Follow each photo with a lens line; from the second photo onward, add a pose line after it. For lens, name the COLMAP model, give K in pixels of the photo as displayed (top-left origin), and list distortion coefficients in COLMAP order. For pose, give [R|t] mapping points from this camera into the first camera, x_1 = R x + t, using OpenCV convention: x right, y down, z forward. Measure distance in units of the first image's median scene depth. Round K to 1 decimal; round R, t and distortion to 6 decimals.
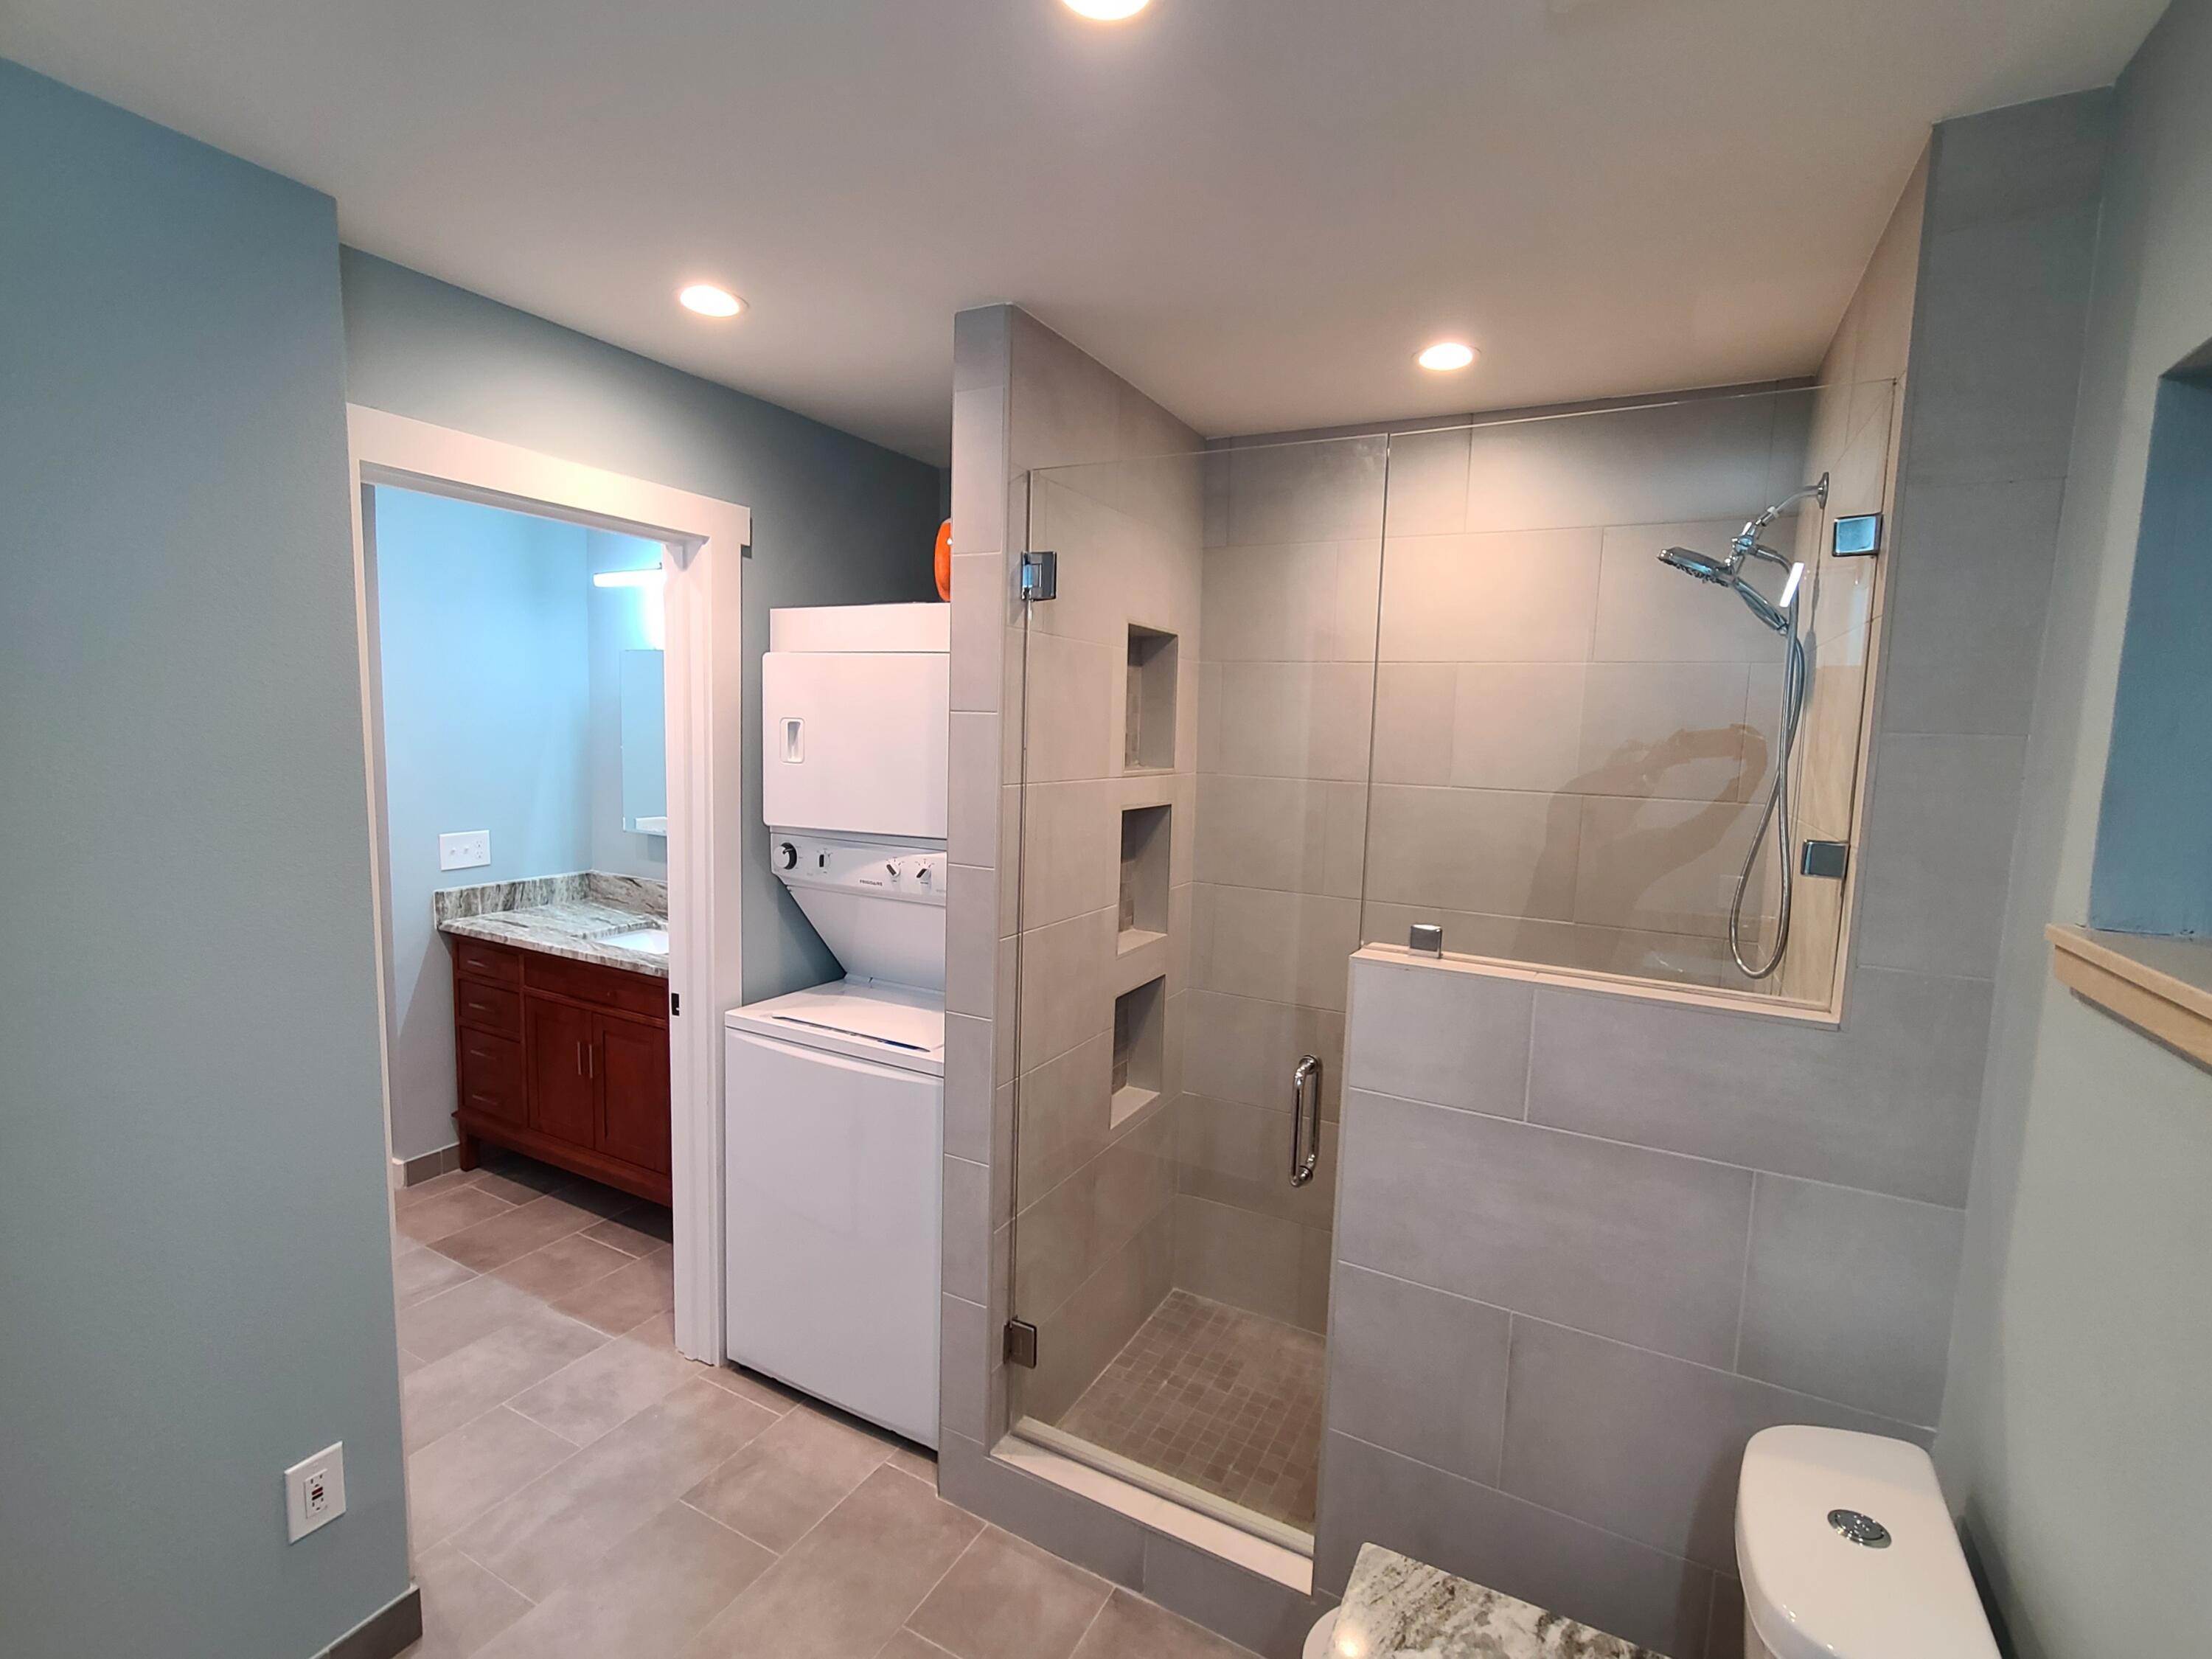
lens RADIAL K [[999.5, 0, 1110.7], [0, 999.5, 835.7], [0, 0, 1]] dist [-0.006892, -0.000650]
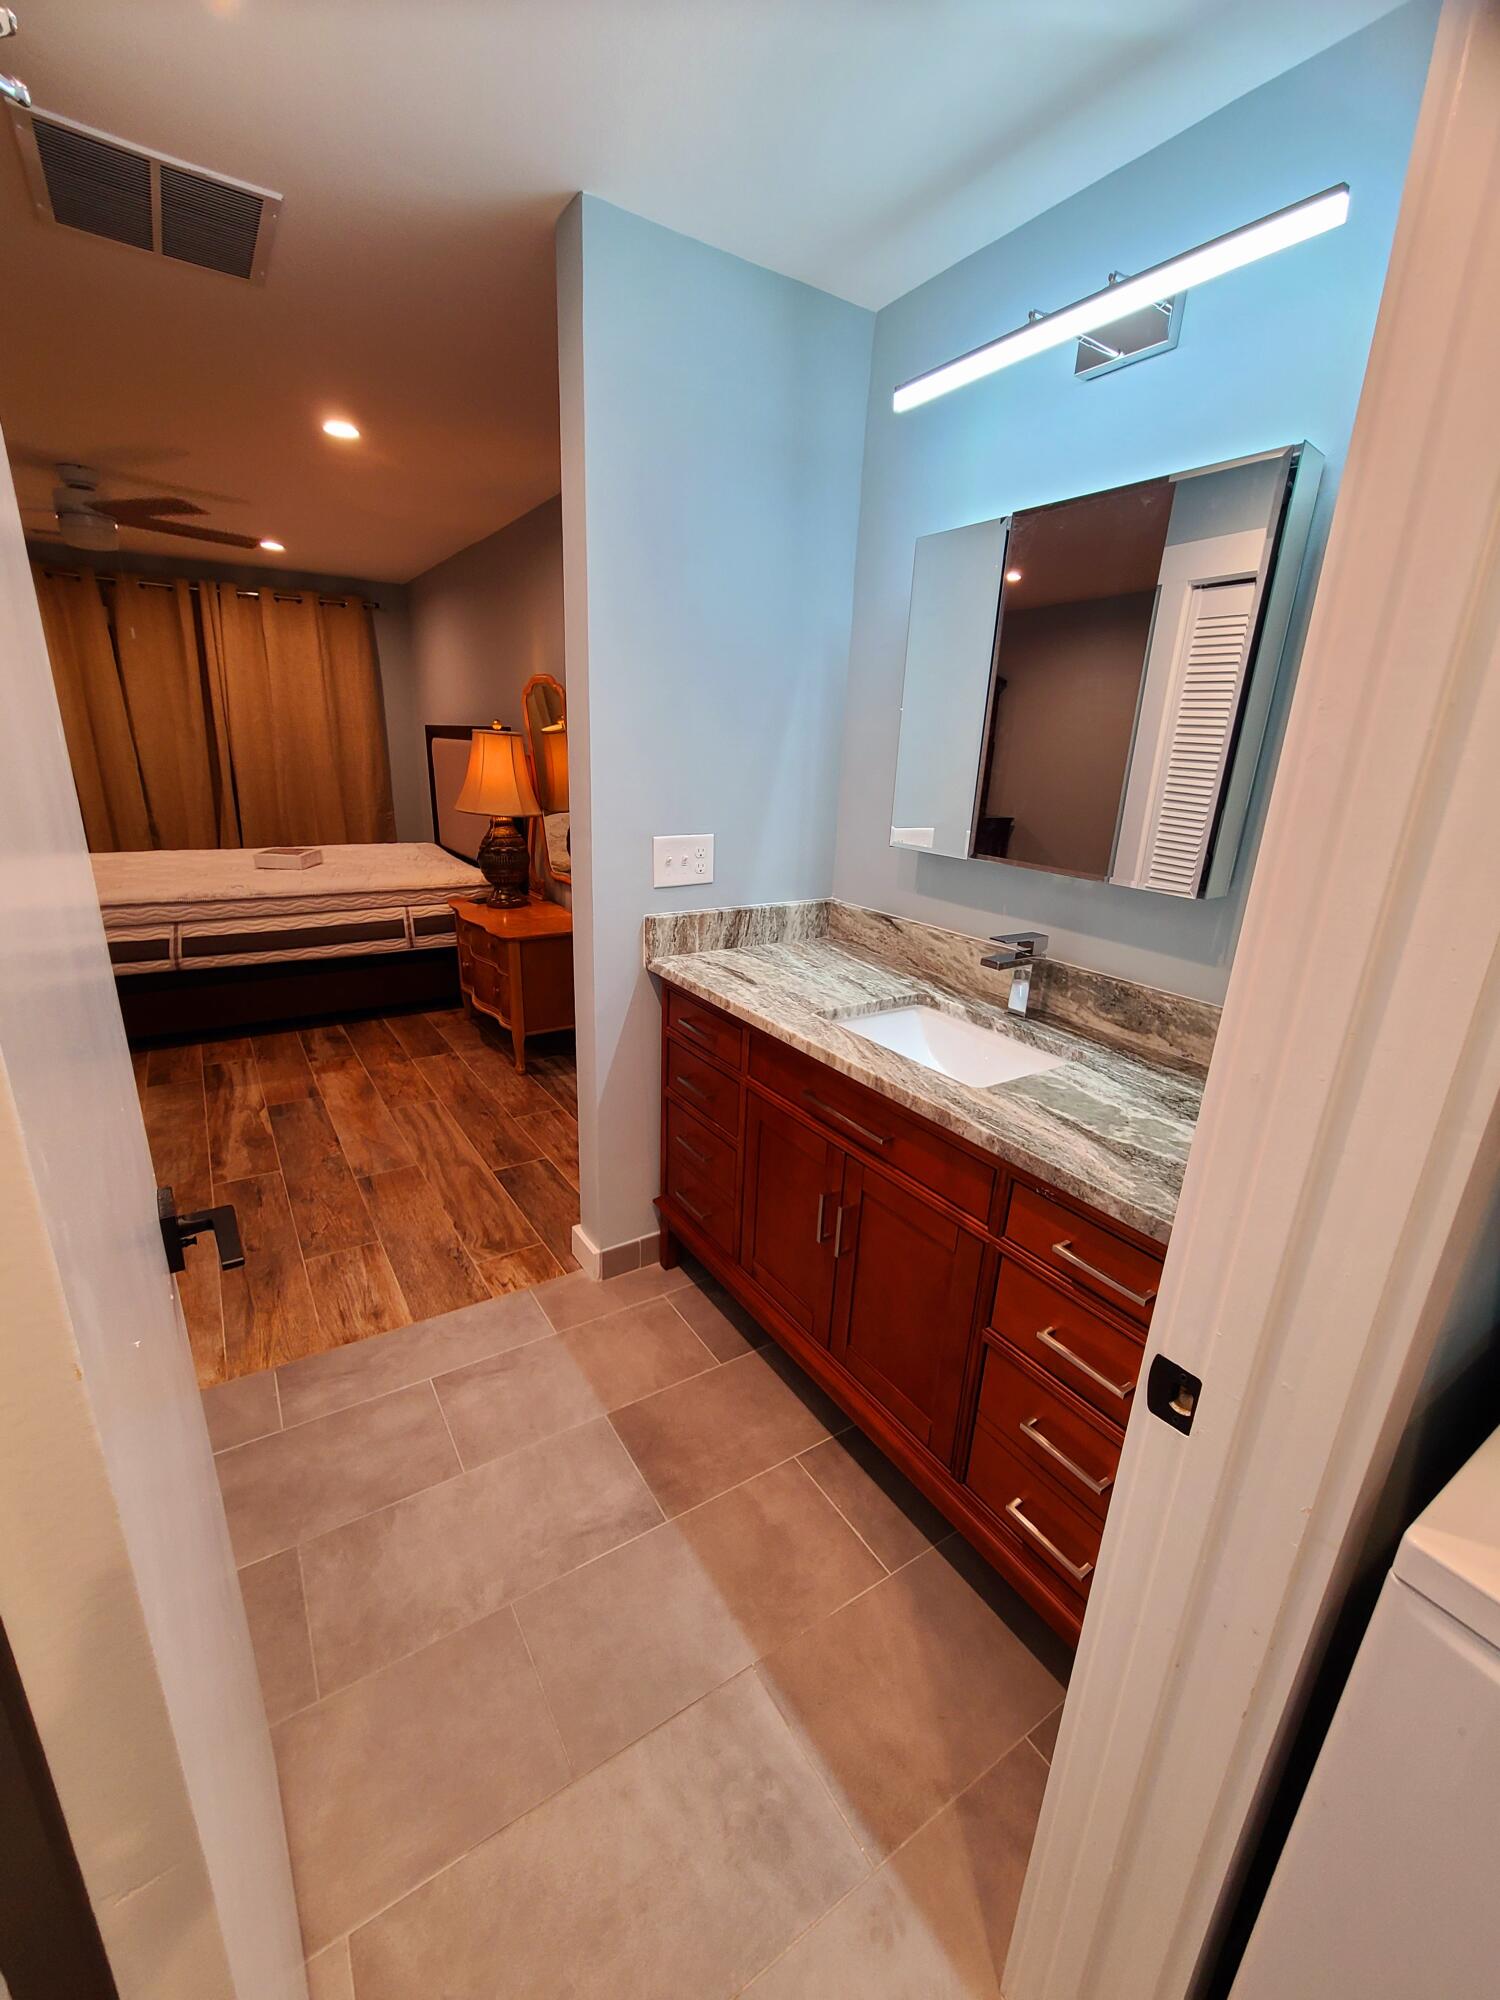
lens RADIAL K [[816.7, 0, 745.1], [0, 816.7, 1007.7], [0, 0, 1]] dist [-0.010413, 0.003828]
pose [[0.868451, 0.151381, -0.472099, -0.321499], [-0.062580, 0.978098, 0.198514, -0.001227], [0.491810, -0.142856, 0.858903, 0.510307]]
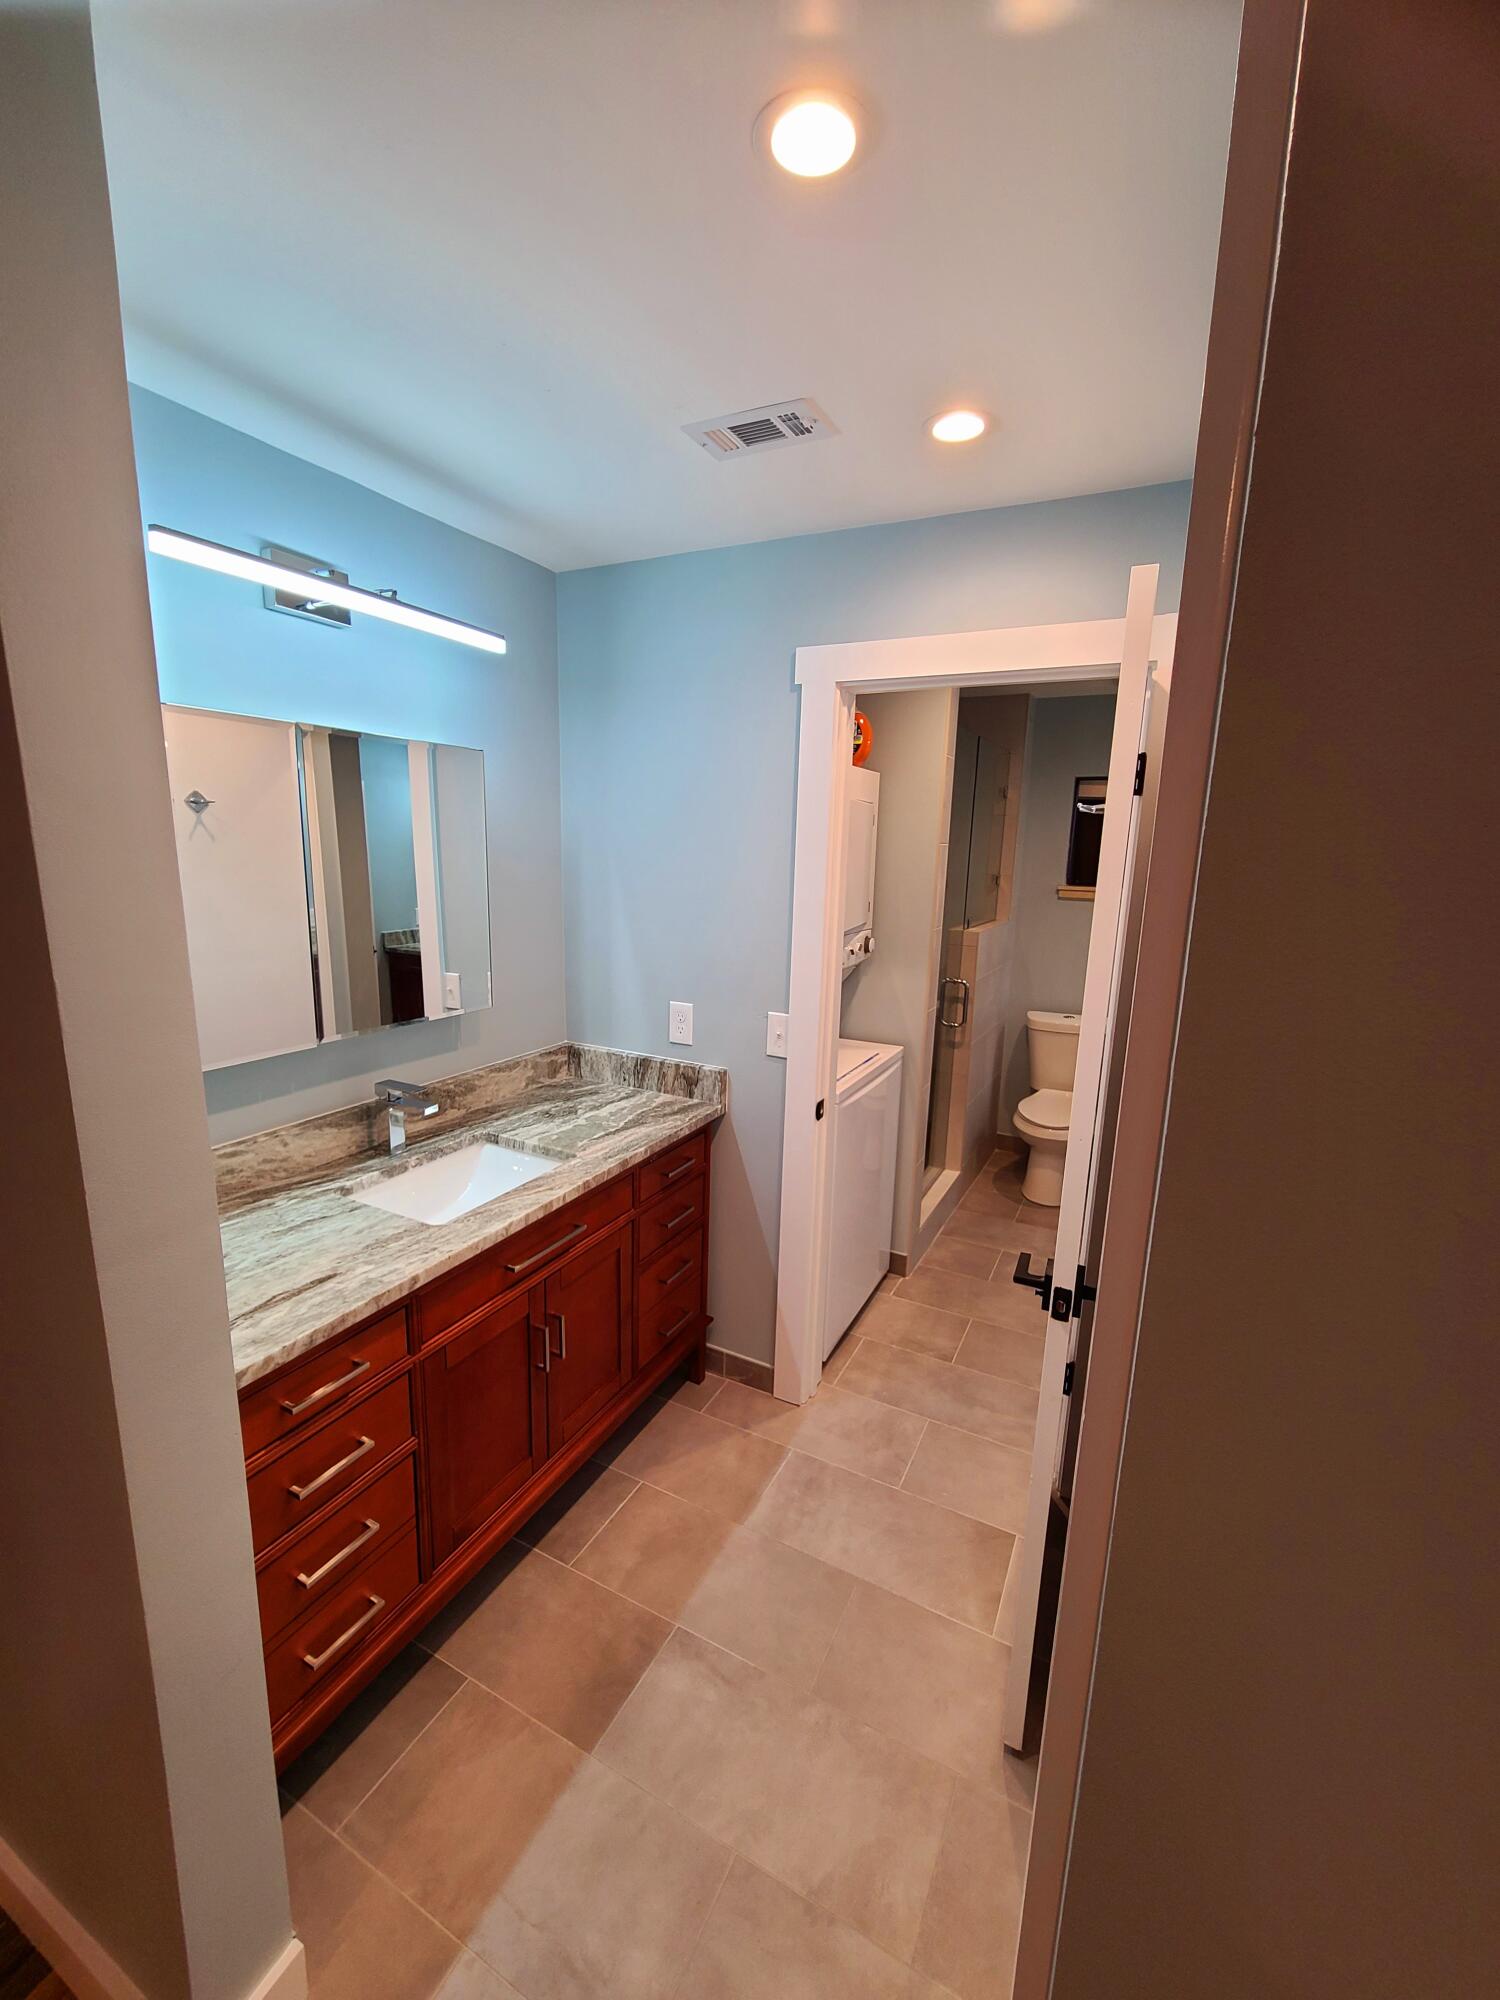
lens RADIAL K [[816.7, 0, 744.5], [0, 816.7, 1006.8], [0, 0, 1]] dist [-0.010413, 0.003828]
pose [[0.000773, -0.226802, 0.973941, -0.931081], [0.081927, 0.970681, 0.225978, -0.113364], [-0.996638, 0.079617, 0.019332, 0.753763]]
